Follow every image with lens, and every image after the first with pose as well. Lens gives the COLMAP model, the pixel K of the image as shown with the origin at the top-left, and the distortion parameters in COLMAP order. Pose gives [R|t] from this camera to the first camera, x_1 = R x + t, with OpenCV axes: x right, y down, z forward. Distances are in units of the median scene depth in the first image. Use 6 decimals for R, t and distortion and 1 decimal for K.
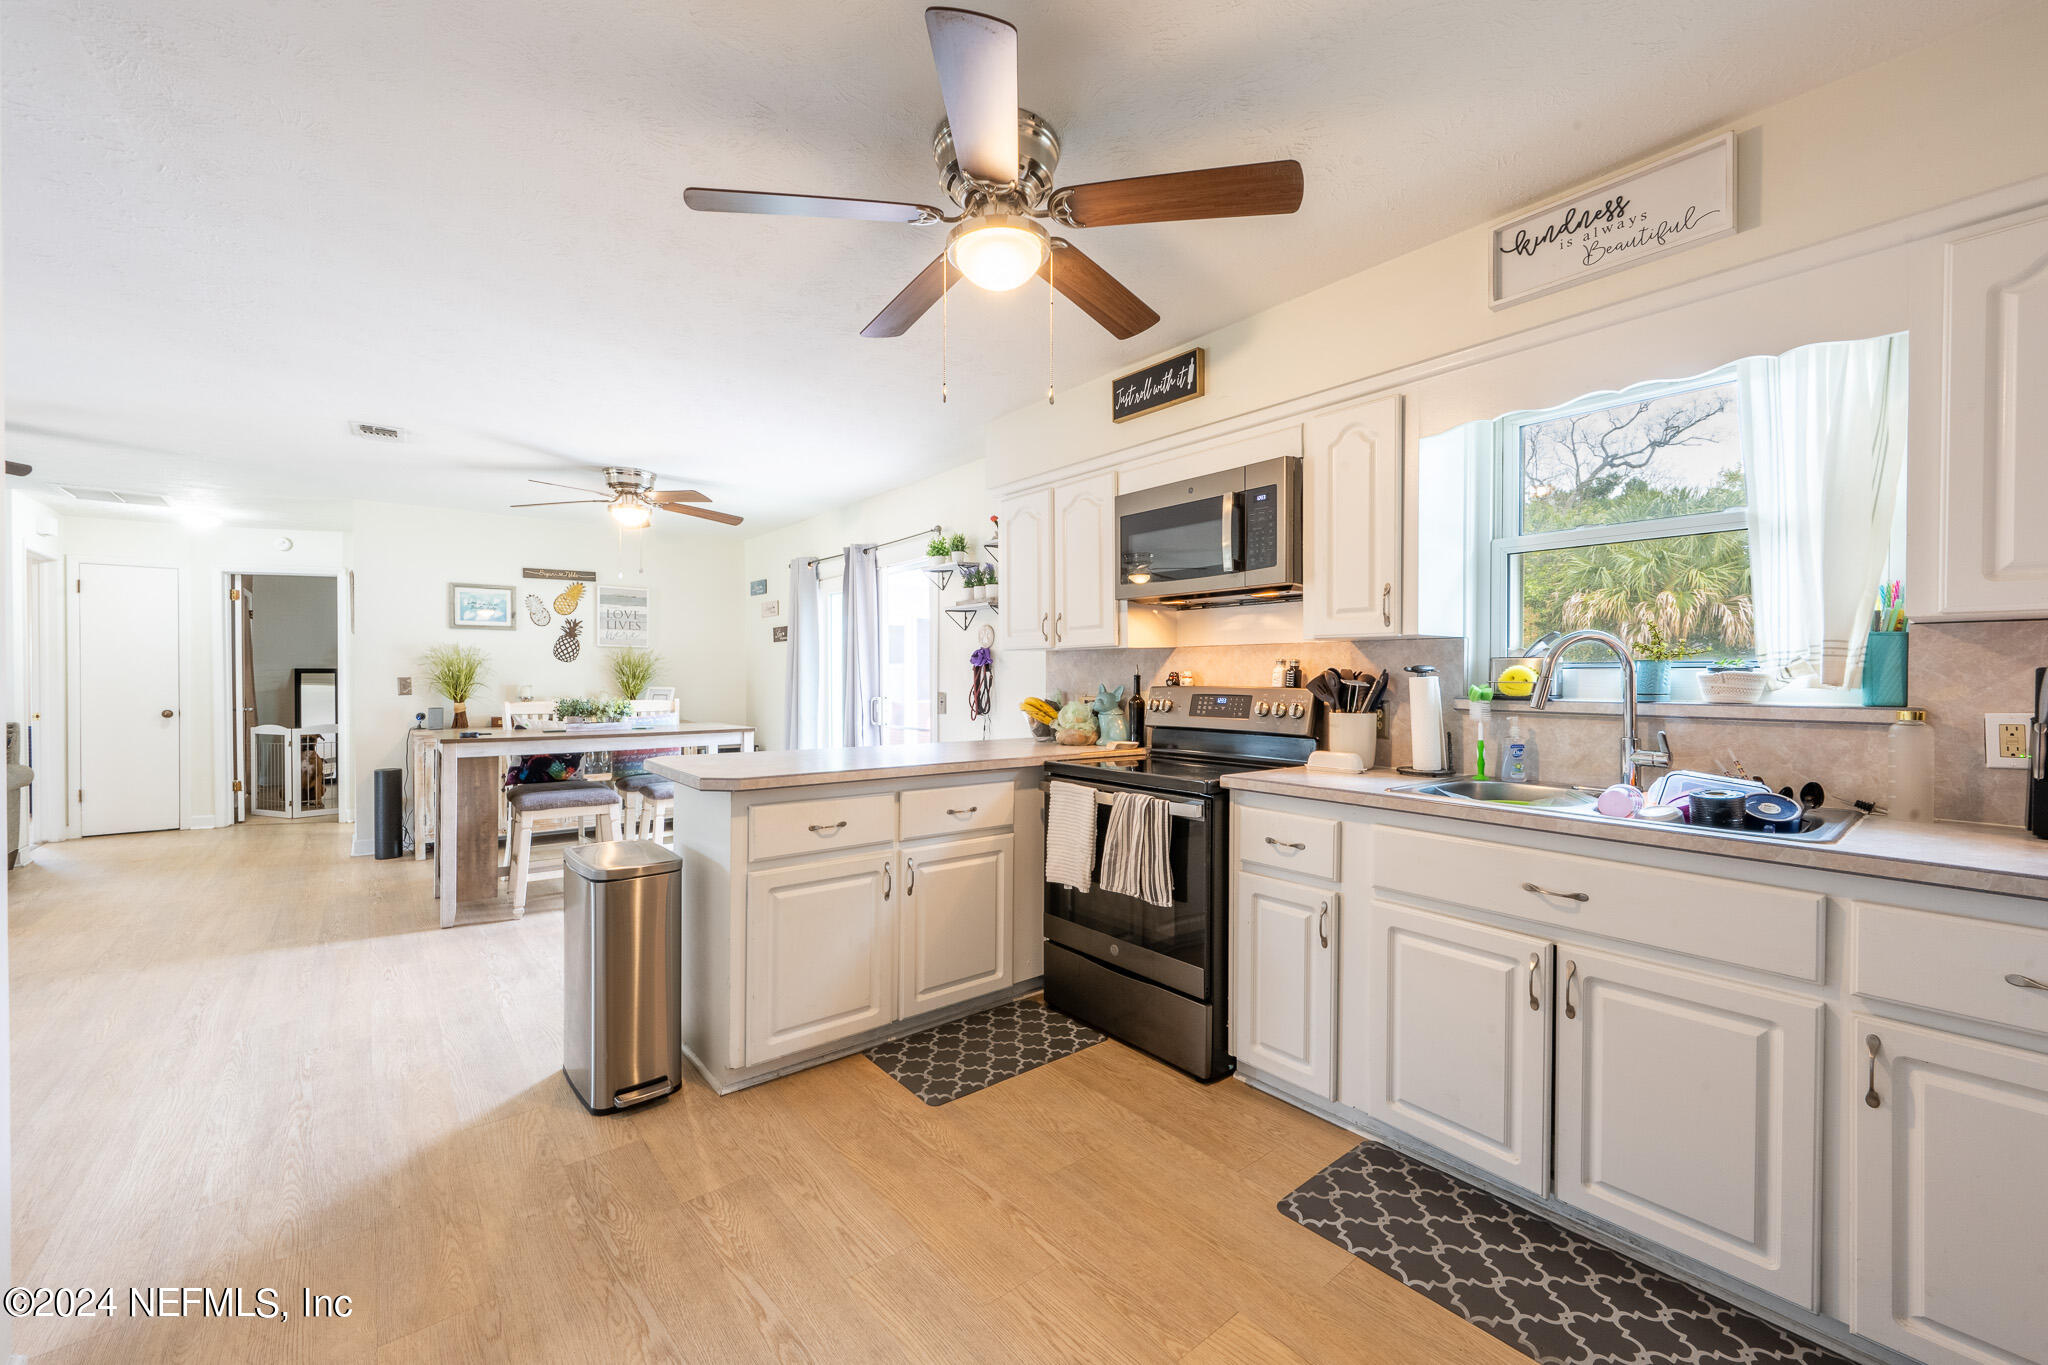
lens RADIAL K [[805.2, 0, 1030.3], [0, 805.2, 686.0], [0, 0, 1]] dist [-0.002089, -0.000137]
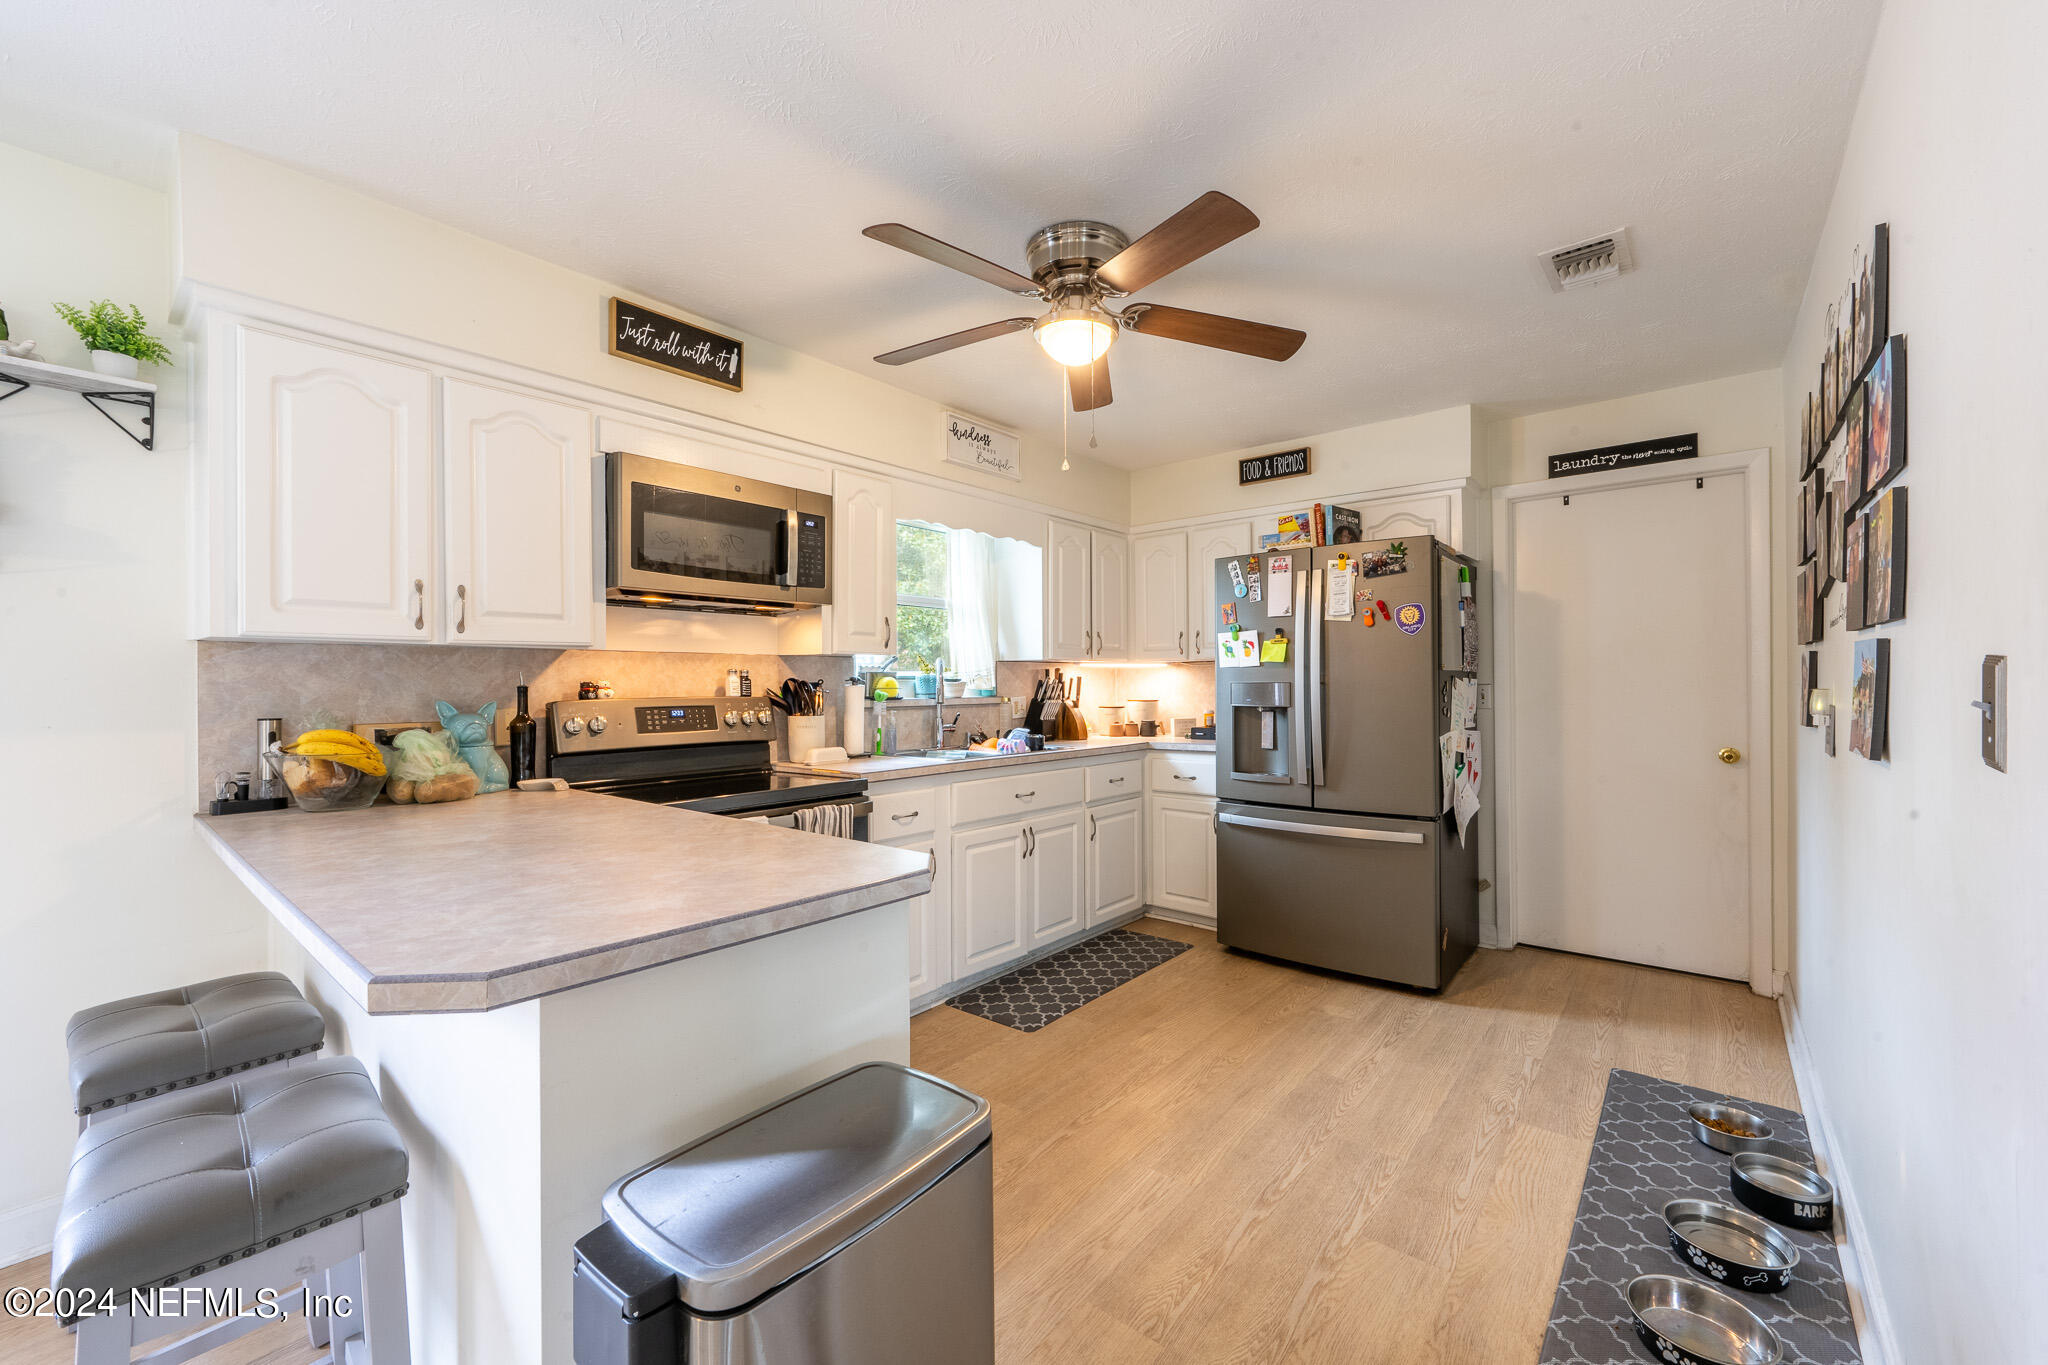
lens RADIAL K [[805.2, 0, 1029.6], [0, 805.2, 687.3], [0, 0, 1]] dist [-0.002089, -0.000137]
pose [[-0.182849, -0.004843, 0.983129, -0.723301], [0.019734, 0.999768, 0.008595, -0.010727], [-0.982943, 0.020972, -0.182711, 0.769875]]
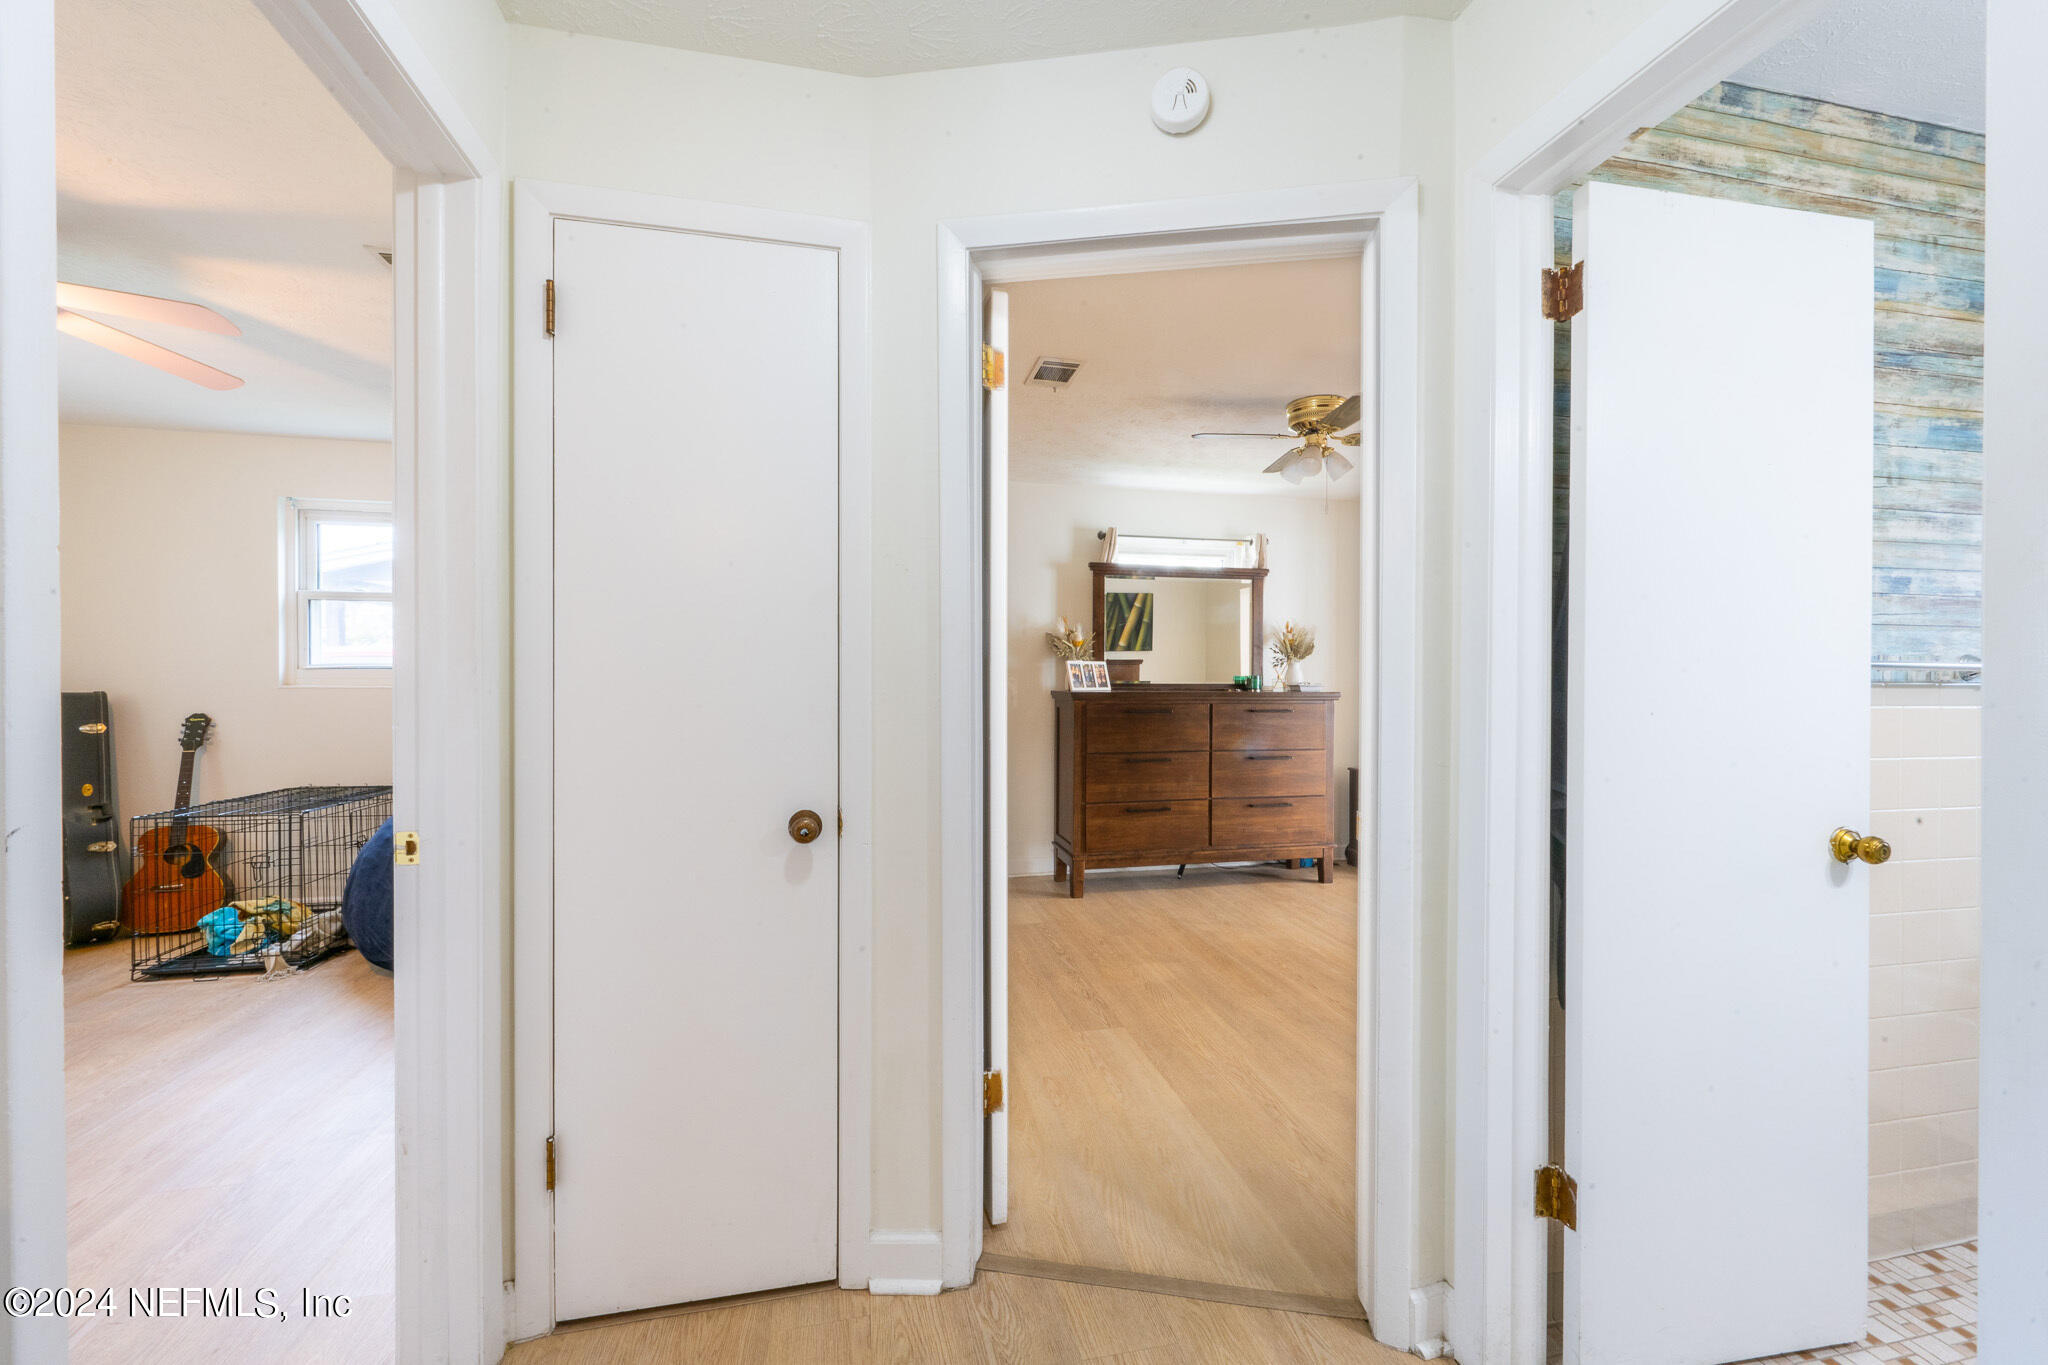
lens RADIAL K [[809.0, 0, 1033.7], [0, 809.0, 686.7], [0, 0, 1]] dist [-0.006308, 0.000780]
pose [[0.894919, 0.002908, -0.446220, -1.866299], [-0.003779, 0.999992, -0.001062, -0.018165], [0.446213, 0.002636, 0.894923, 1.674464]]
